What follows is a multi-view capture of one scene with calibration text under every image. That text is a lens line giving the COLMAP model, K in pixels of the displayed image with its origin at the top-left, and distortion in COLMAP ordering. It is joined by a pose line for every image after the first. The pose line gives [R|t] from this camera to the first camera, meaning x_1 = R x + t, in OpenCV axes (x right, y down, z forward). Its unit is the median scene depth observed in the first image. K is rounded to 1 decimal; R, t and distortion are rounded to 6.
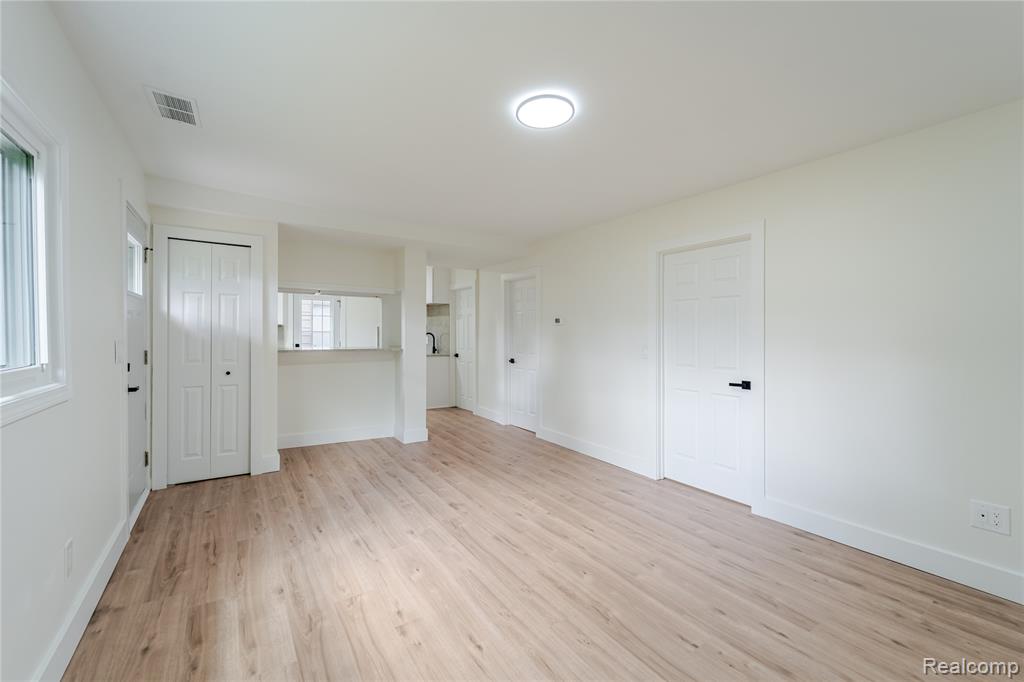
lens RADIAL K [[413.5, 0, 520.5], [0, 413.5, 337.0], [0, 0, 1]] dist [-0.000614, -0.000247]
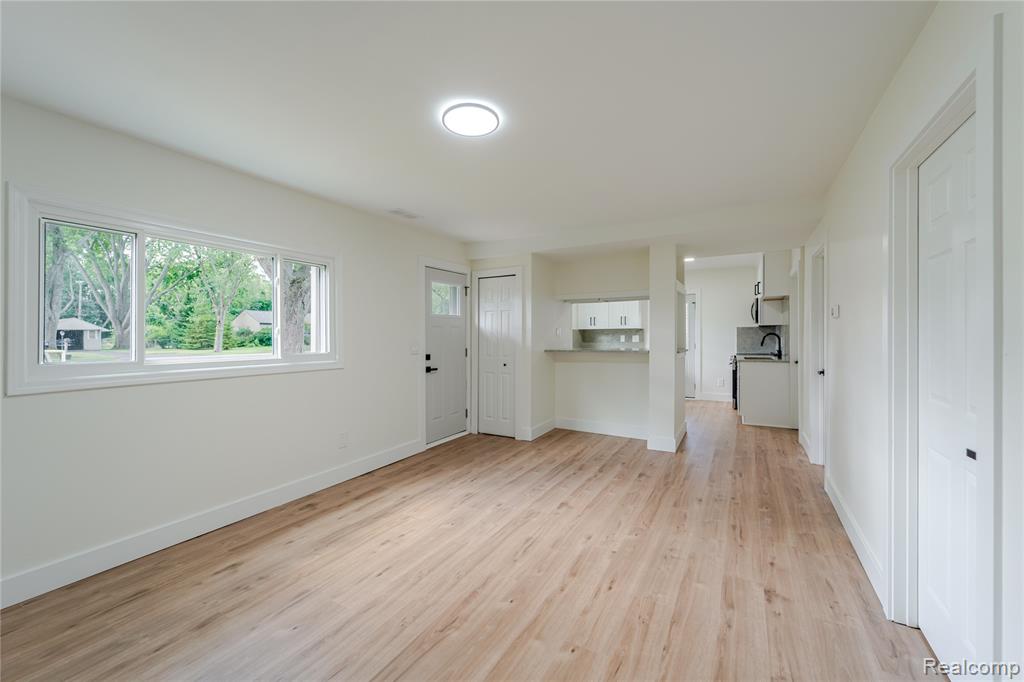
lens RADIAL K [[418.5, 0, 512.6], [0, 418.5, 337.0], [0, 0, 1]] dist [0.001938, -0.000547]
pose [[0.436111, -0.010663, -0.899830, 0.660135], [0.005687, 0.999942, -0.009093, 0.003775], [0.899875, -0.001152, 0.436146, 0.407901]]
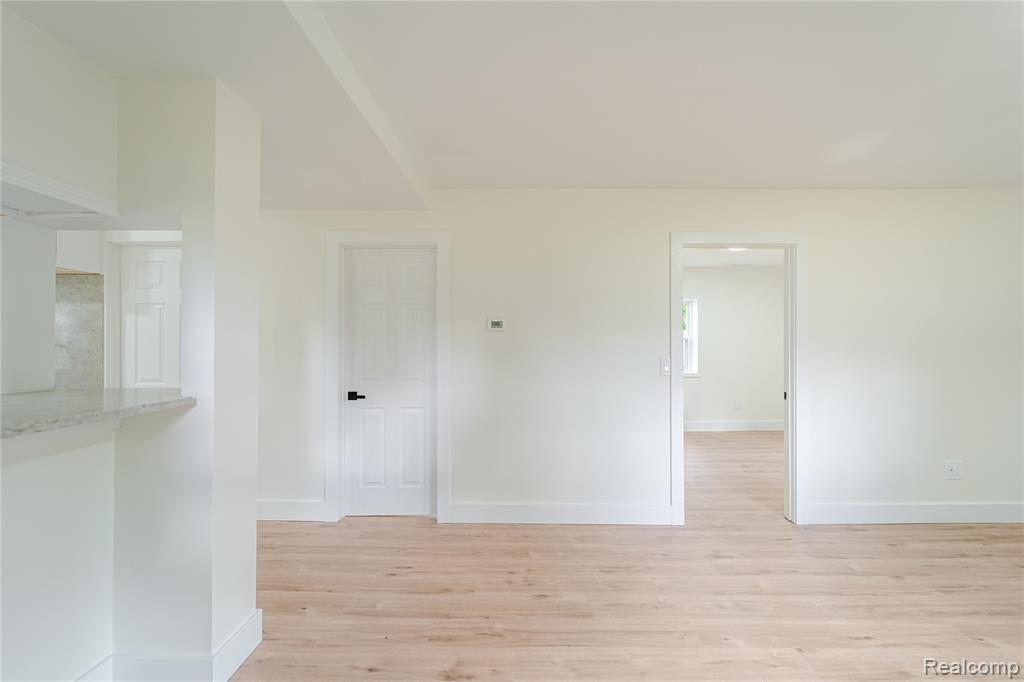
lens RADIAL K [[414.3, 0, 521.2], [0, 414.3, 349.7], [0, 0, 1]] dist [-0.002683, -0.000265]
pose [[0.573800, -0.019948, 0.818753, -0.572347], [0.009737, 0.999799, 0.017536, -0.017038], [-0.818938, -0.002090, 0.573879, 0.887599]]
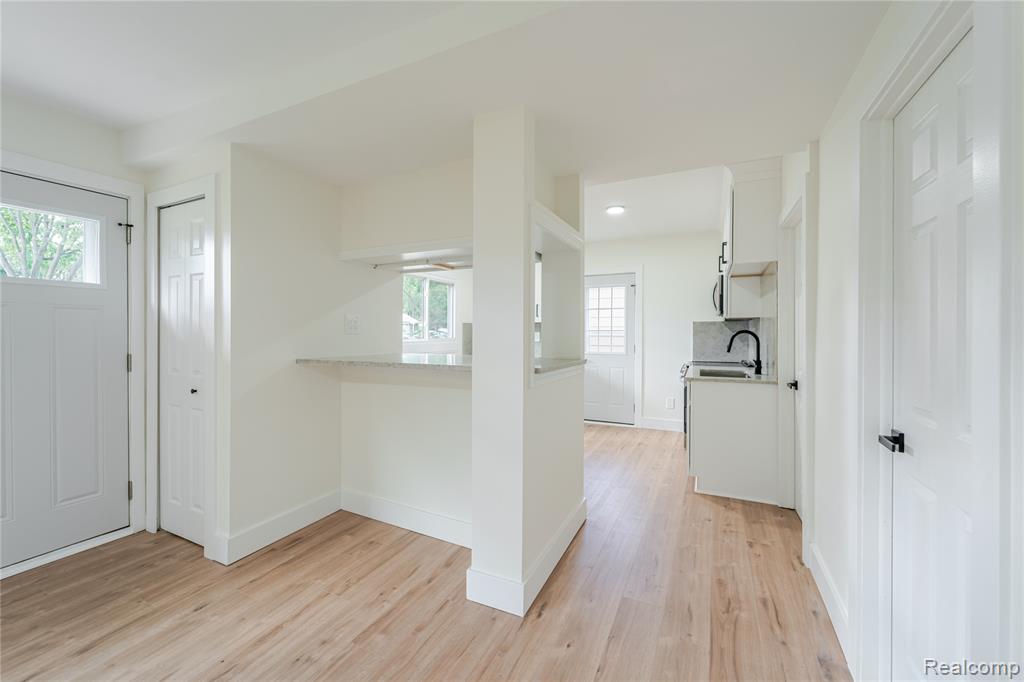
lens RADIAL K [[409.0, 0, 513.2], [0, 409.0, 337.3], [0, 0, 1]] dist [-0.002680, -0.000340]
pose [[0.486181, 0.001260, -0.873857, 0.132929], [-0.003519, 0.999994, -0.000516, -0.002047], [0.873851, 0.003326, 0.486182, 1.196117]]
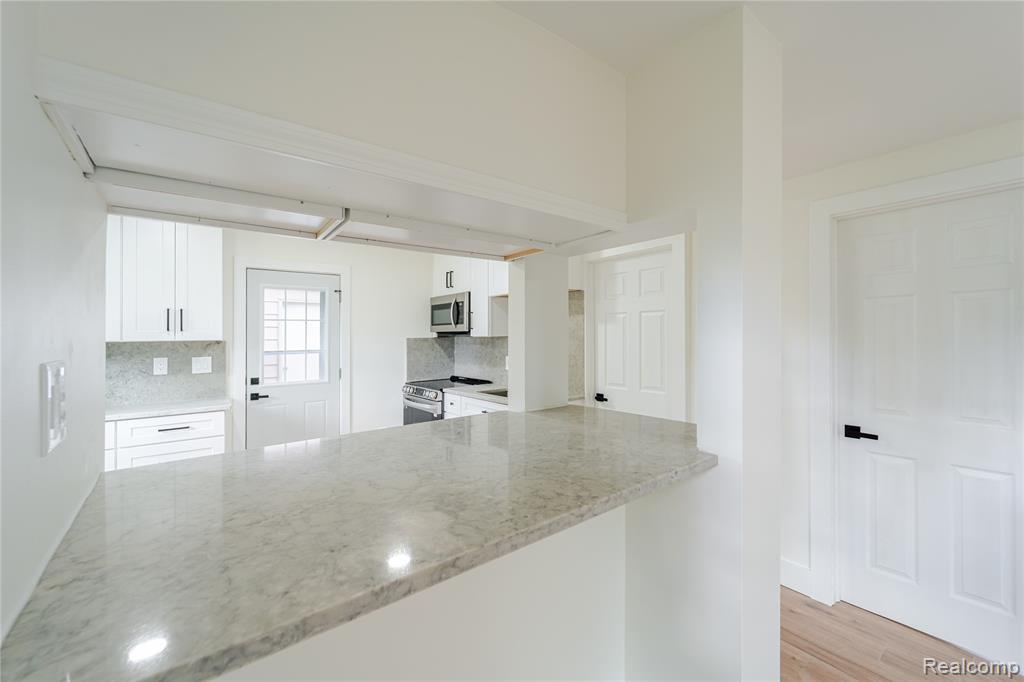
lens RADIAL K [[409.0, 0, 513.2], [0, 409.0, 337.3], [0, 0, 1]] dist [-0.002680, -0.000340]
pose [[0.998499, -0.021291, 0.050458, -0.586058], [0.021265, 0.999773, 0.001054, -0.060244], [-0.050469, 0.000021, 0.998726, 1.129679]]
